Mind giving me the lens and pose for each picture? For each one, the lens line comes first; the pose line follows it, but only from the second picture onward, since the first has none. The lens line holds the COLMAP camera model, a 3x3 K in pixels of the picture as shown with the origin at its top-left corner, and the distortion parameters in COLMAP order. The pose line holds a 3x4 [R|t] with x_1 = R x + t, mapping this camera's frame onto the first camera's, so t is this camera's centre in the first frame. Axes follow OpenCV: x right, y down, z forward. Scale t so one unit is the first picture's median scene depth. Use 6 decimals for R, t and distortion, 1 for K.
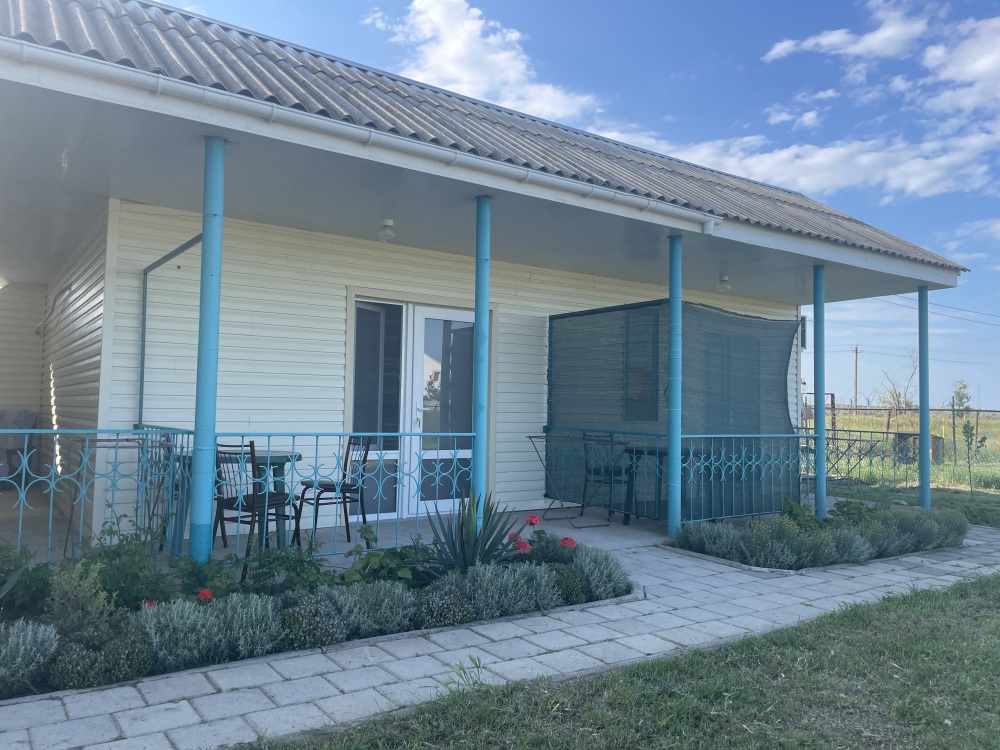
lens RADIAL K [[756.5, 0, 500.0], [0, 756.5, 375.0], [0, 0, 1]] dist [0.182118, -0.000437]
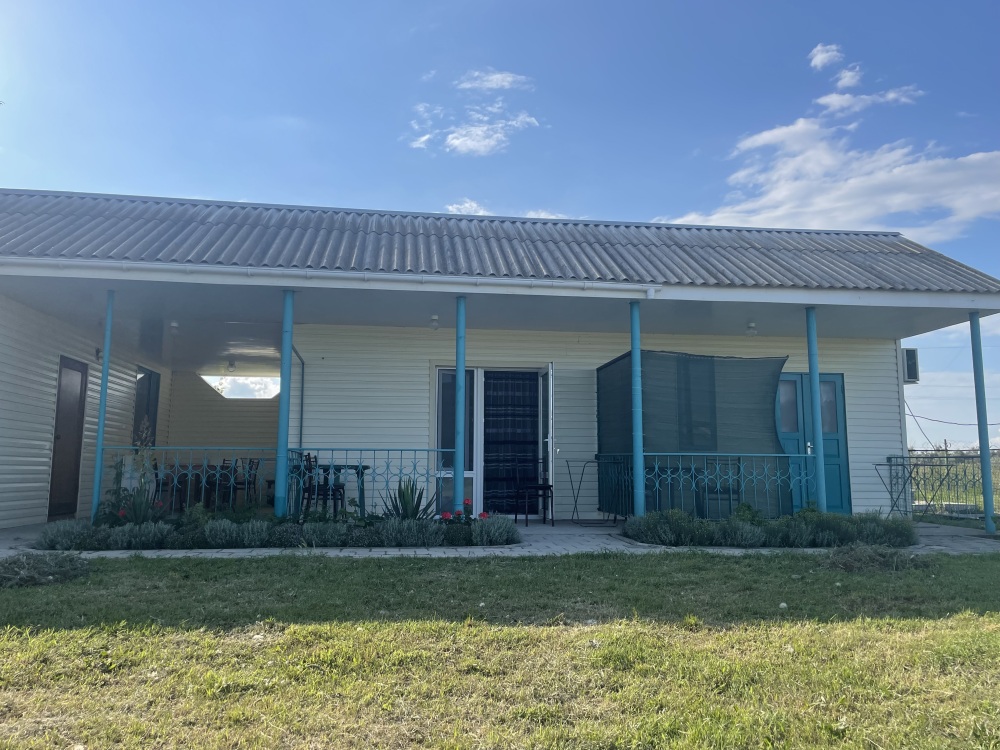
lens RADIAL K [[756.5, 0, 500.0], [0, 756.5, 375.0], [0, 0, 1]] dist [0.182118, -0.000437]
pose [[0.883654, -0.072196, -0.462539, 0.532764], [0.031403, 0.994953, -0.095304, 0.052931], [0.467085, 0.069691, 0.881462, -0.223982]]
